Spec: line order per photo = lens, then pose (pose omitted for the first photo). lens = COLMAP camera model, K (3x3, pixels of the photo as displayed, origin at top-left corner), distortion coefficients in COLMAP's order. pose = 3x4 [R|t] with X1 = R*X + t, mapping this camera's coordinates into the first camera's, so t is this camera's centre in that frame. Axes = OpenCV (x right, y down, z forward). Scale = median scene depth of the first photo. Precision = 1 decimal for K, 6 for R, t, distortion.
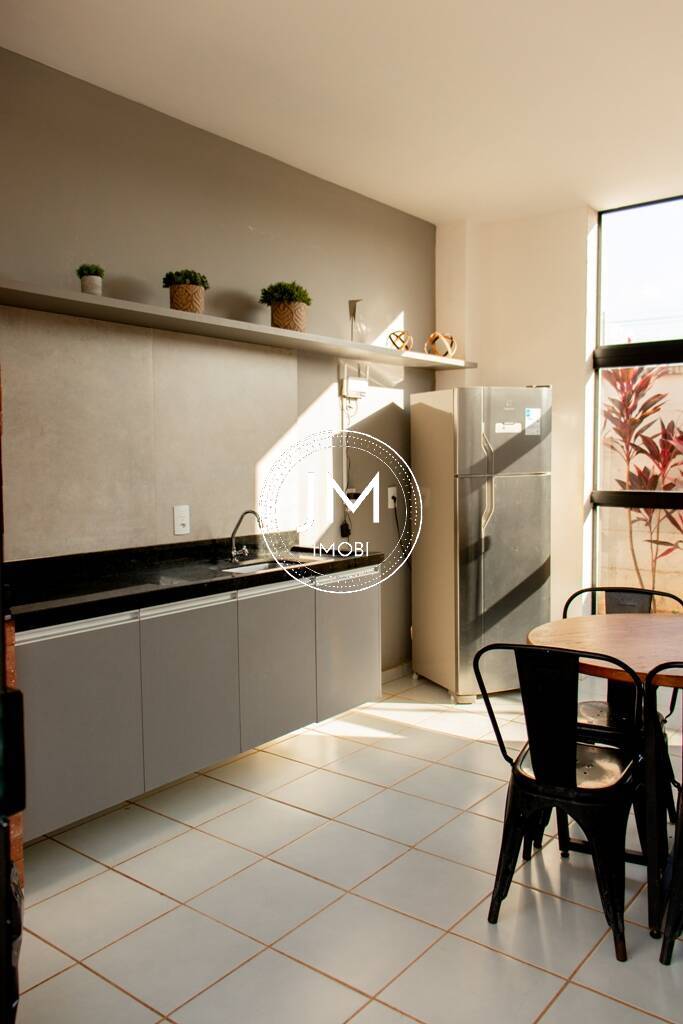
lens RADIAL K [[816.6, 0, 343.7], [0, 816.6, 508.7], [0, 0, 1]] dist [0.003895, 0.000604]
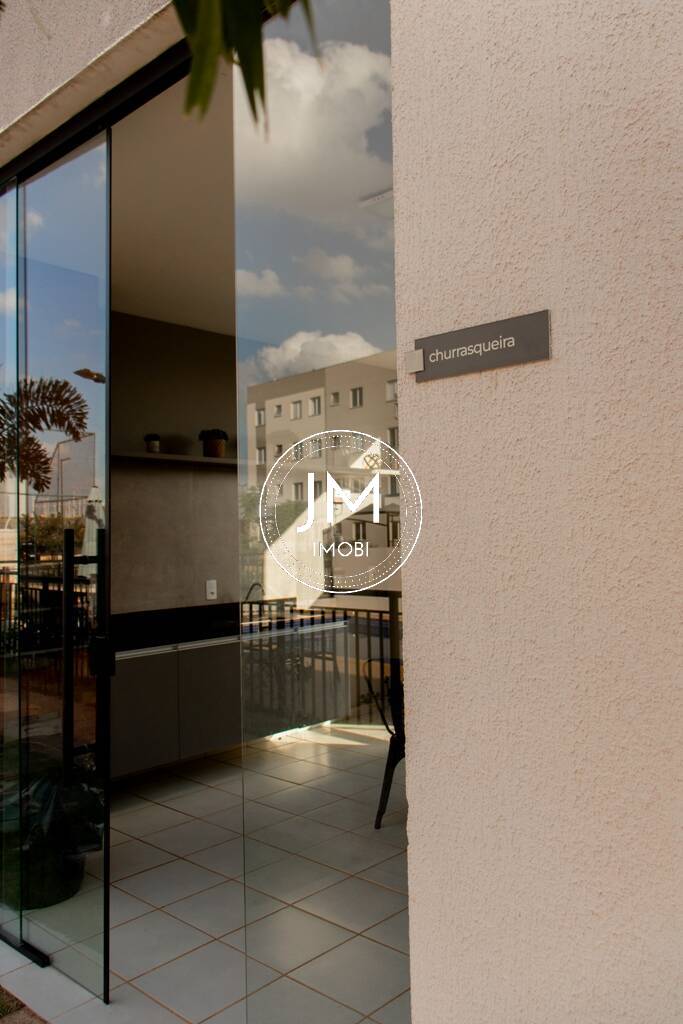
lens RADIAL K [[816.6, 0, 343.7], [0, 816.6, 508.7], [0, 0, 1]] dist [0.003895, 0.000604]
pose [[0.996075, -0.012724, -0.087589, 0.178346], [0.004570, 0.995687, -0.092667, 0.005551], [0.088390, 0.091903, 0.991837, -0.483421]]
